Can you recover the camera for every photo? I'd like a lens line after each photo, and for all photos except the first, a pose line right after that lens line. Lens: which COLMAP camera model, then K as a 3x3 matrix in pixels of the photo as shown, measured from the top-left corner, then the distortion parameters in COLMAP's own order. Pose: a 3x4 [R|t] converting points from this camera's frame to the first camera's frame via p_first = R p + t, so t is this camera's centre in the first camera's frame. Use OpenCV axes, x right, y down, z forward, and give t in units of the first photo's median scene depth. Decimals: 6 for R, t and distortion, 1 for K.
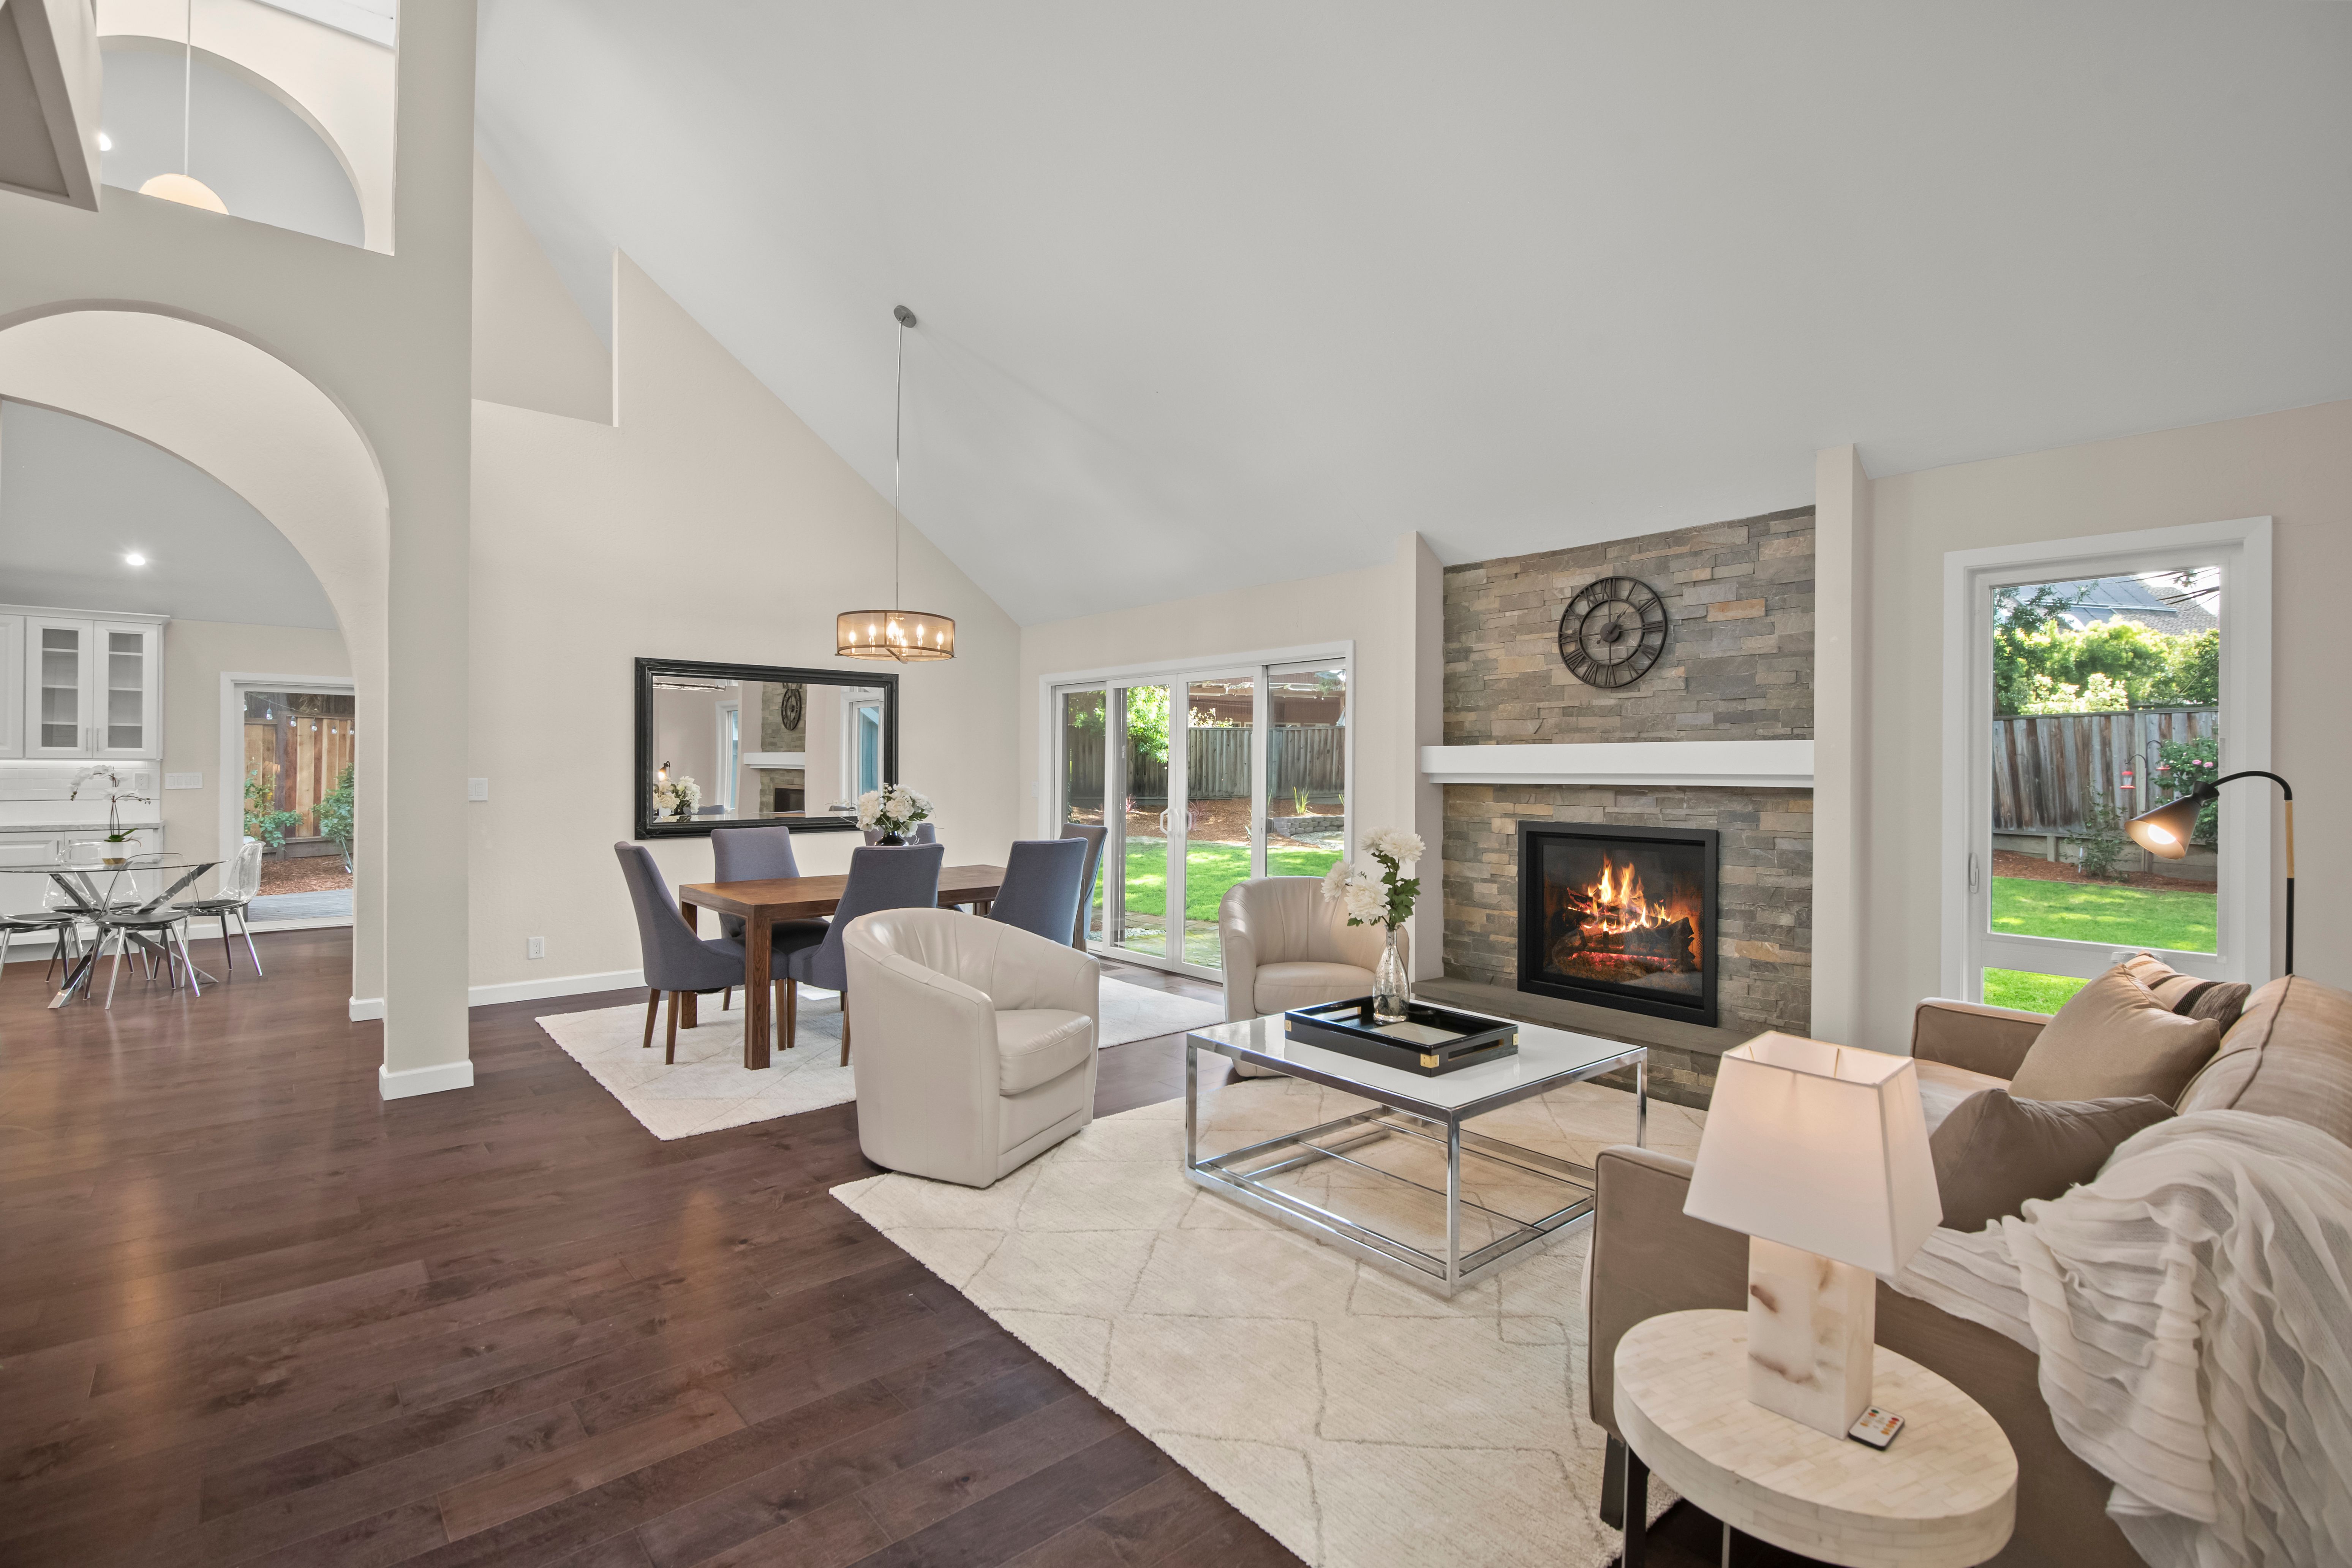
lens RADIAL K [[1073.9, 0, 1171.7], [0, 1073.9, 751.6], [0, 0, 1]] dist [0.026579, -0.026028]
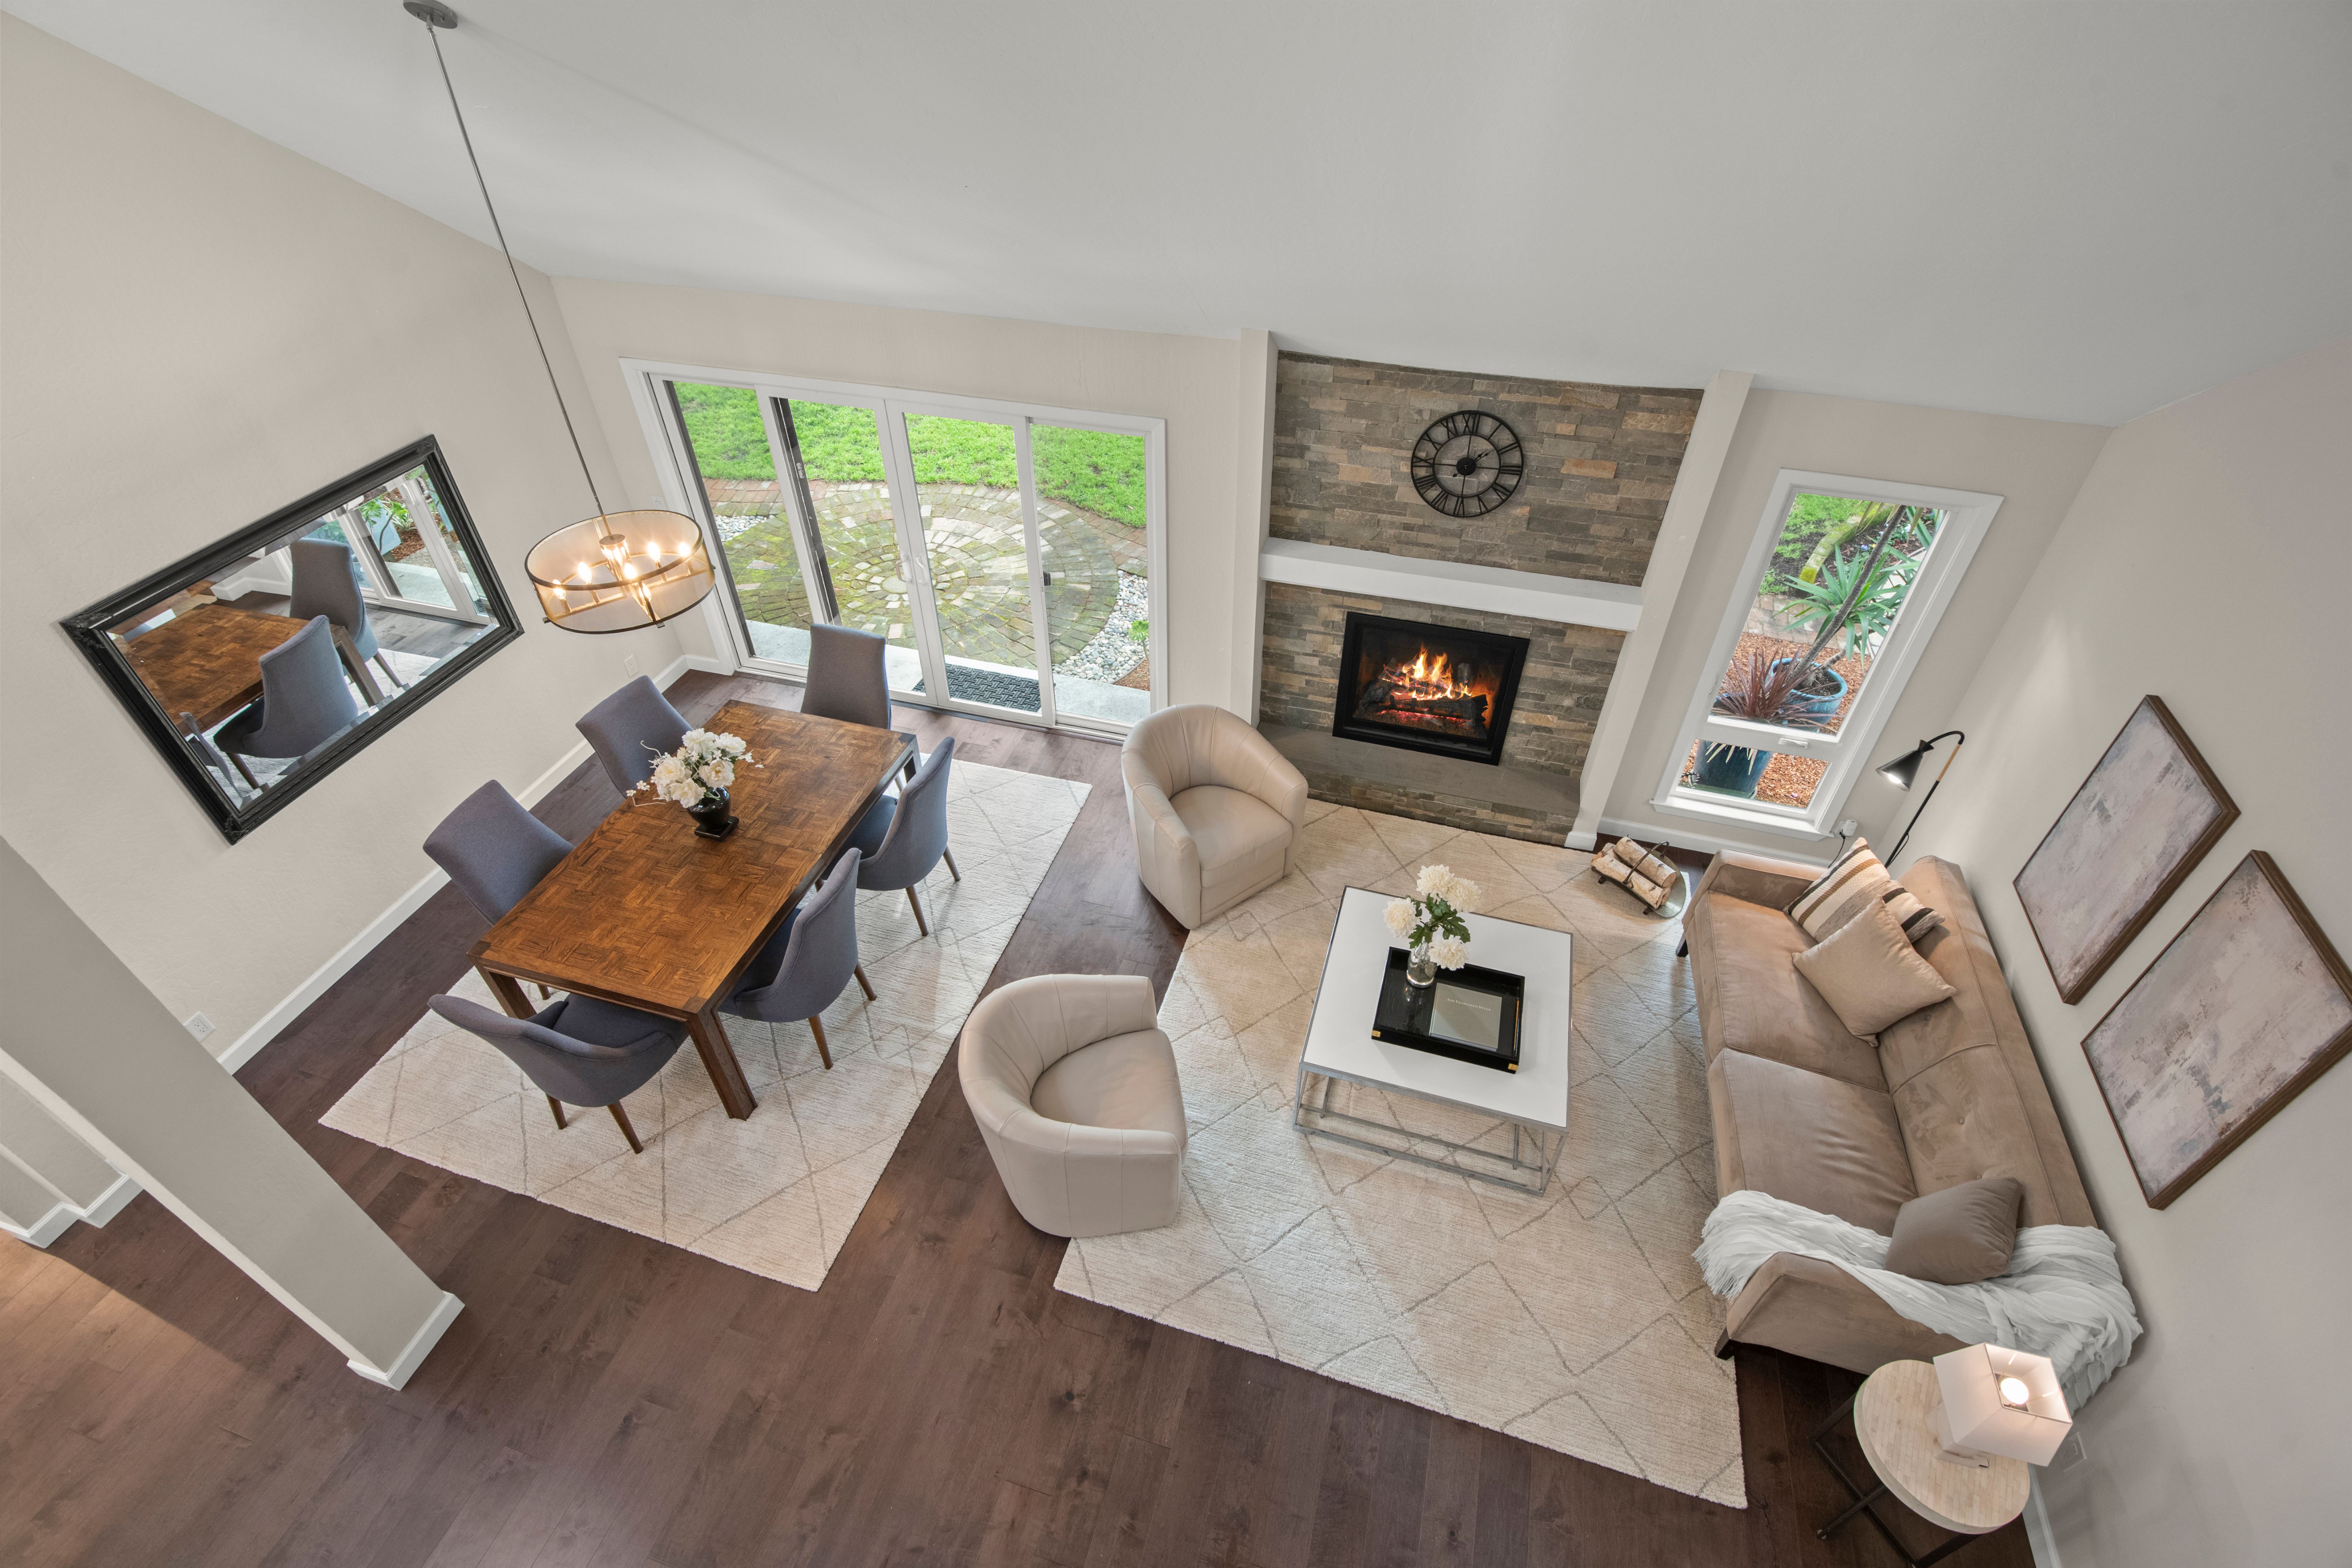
lens RADIAL K [[1065.2, 0, 1179.1], [0, 1065.2, 767.2], [0, 0, 1]] dist [0.023772, -0.025319]
pose [[0.838759, -0.353127, 0.414469, -0.343256], [-0.000035, 0.761152, 0.648574, -0.551260], [-0.544503, -0.544012, 0.638411, 0.346350]]
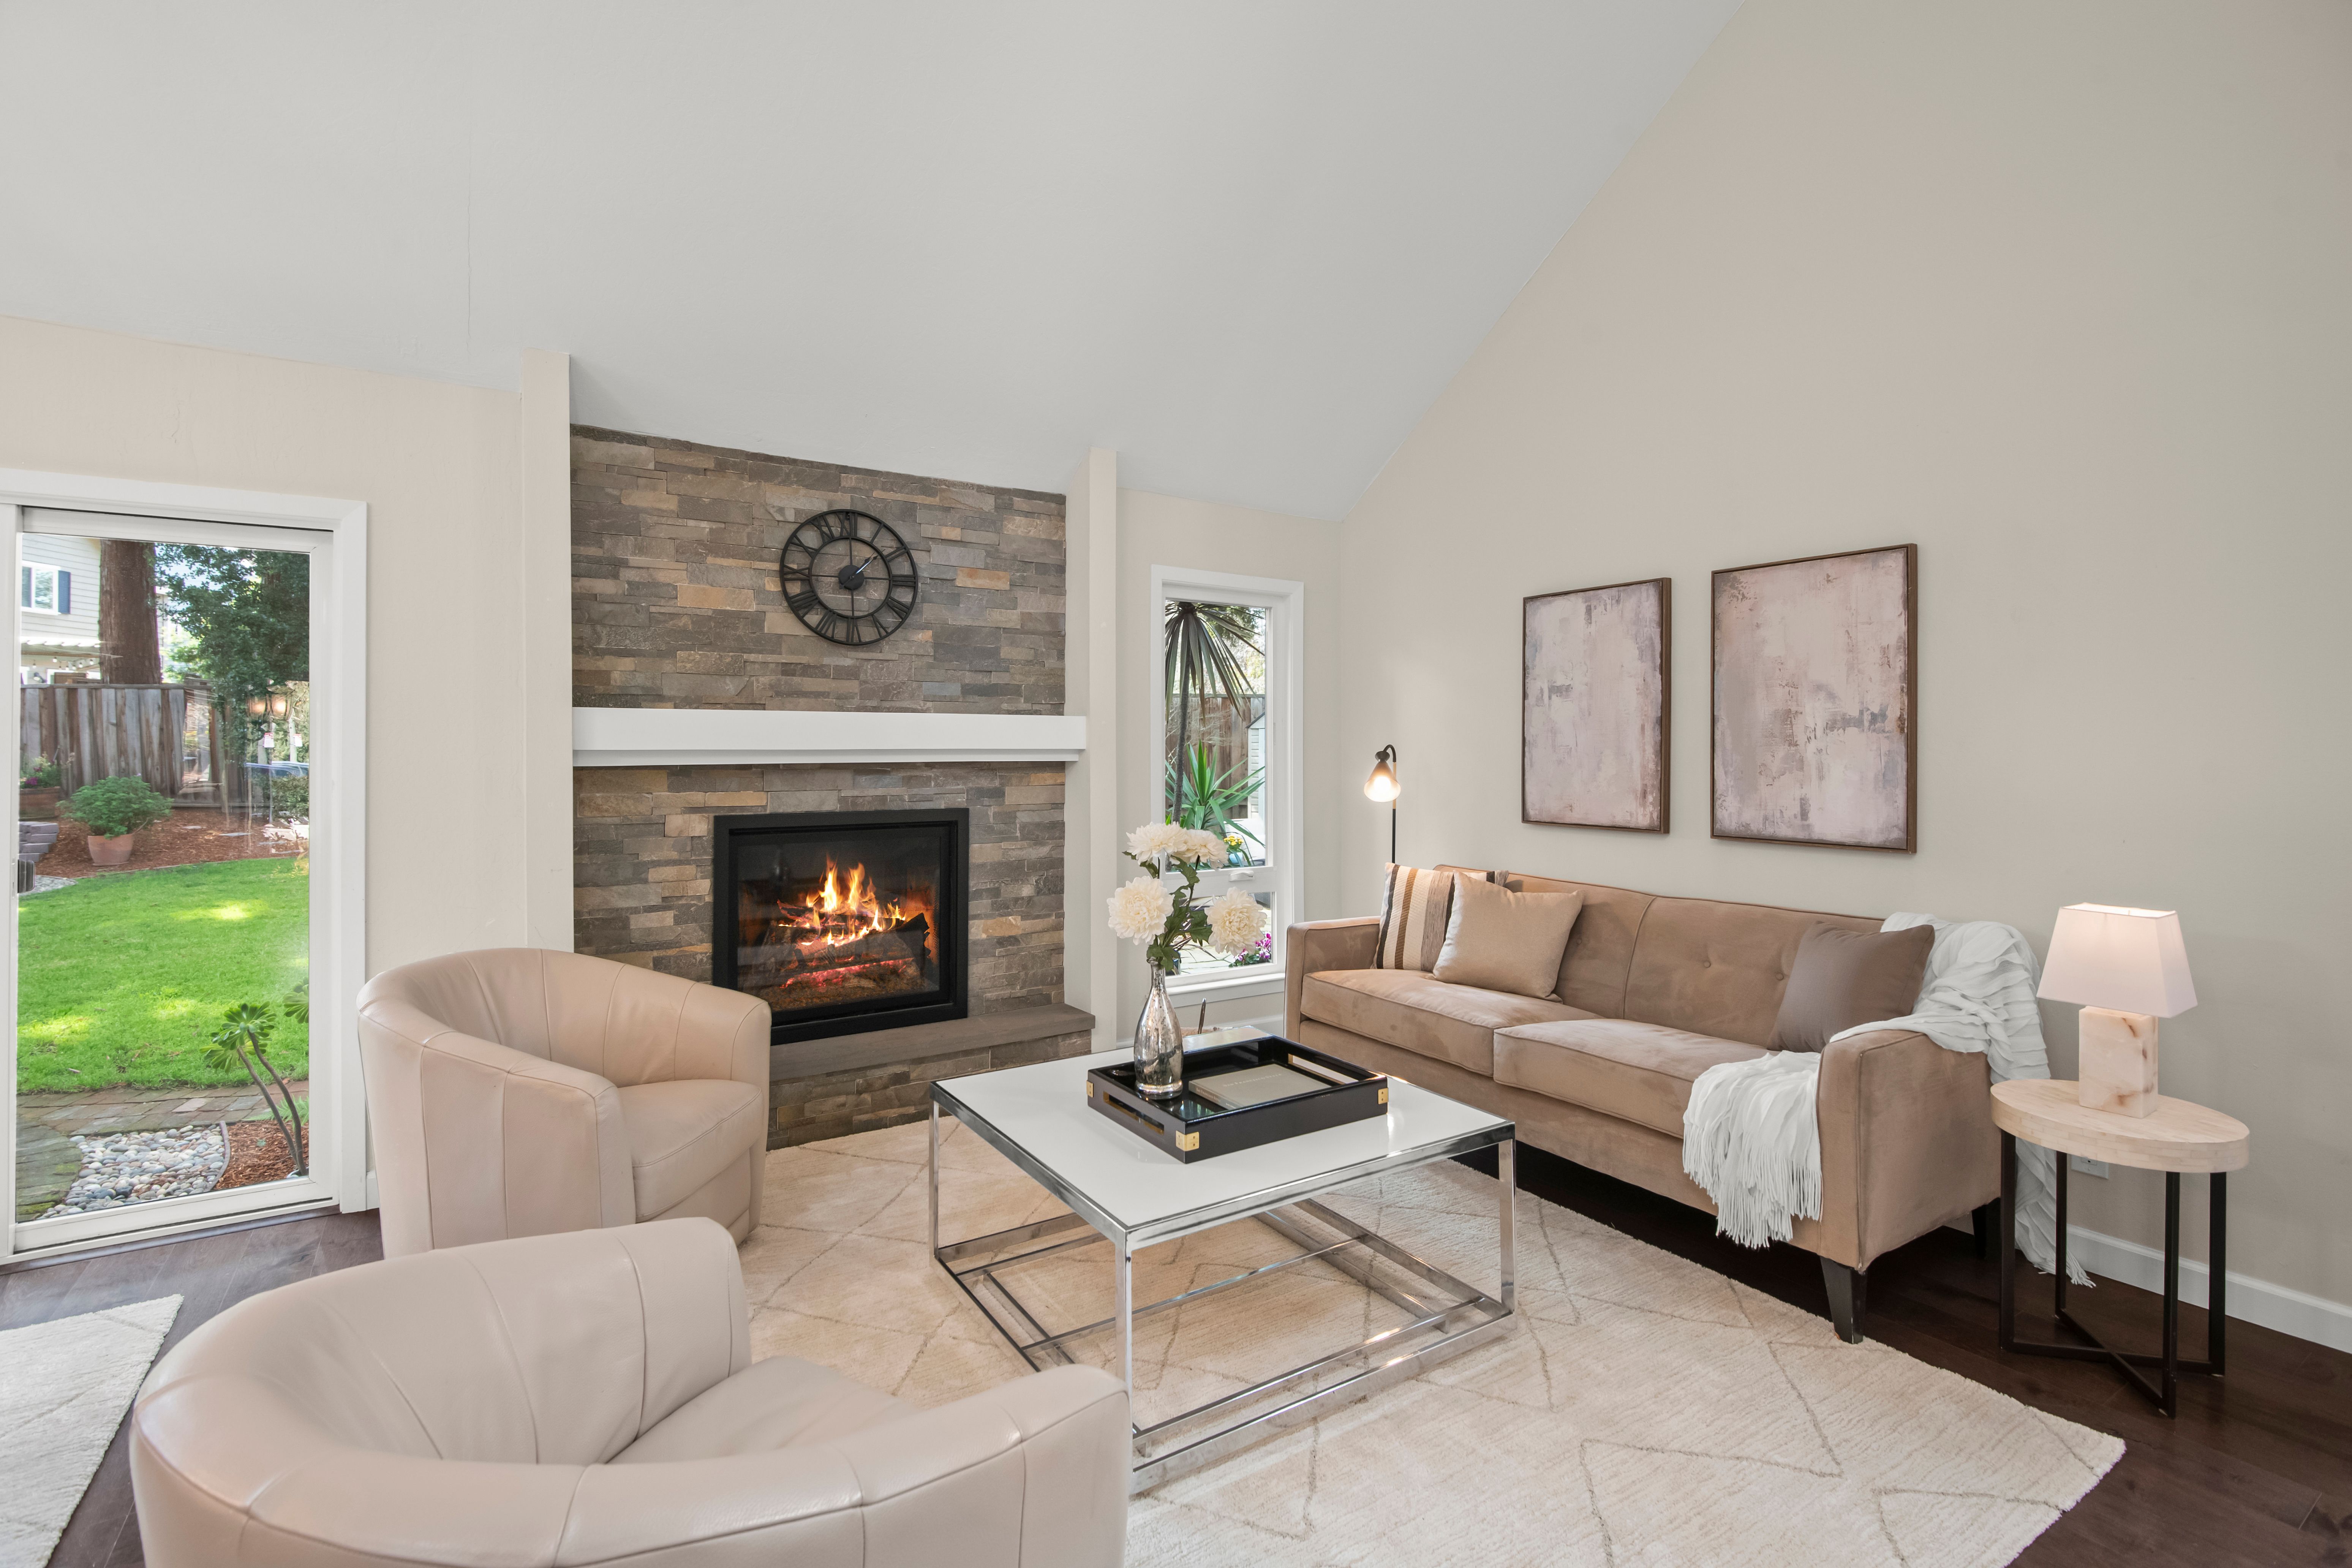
lens RADIAL K [[1070.9, 0, 1176.0], [0, 1070.9, 746.3], [0, 0, 1]] dist [0.019325, -0.025708]
pose [[0.132455, 0.002660, 0.991185, -0.371461], [-0.011335, 0.999935, -0.001169, 0.016315], [-0.991124, -0.011081, 0.132477, 0.645820]]
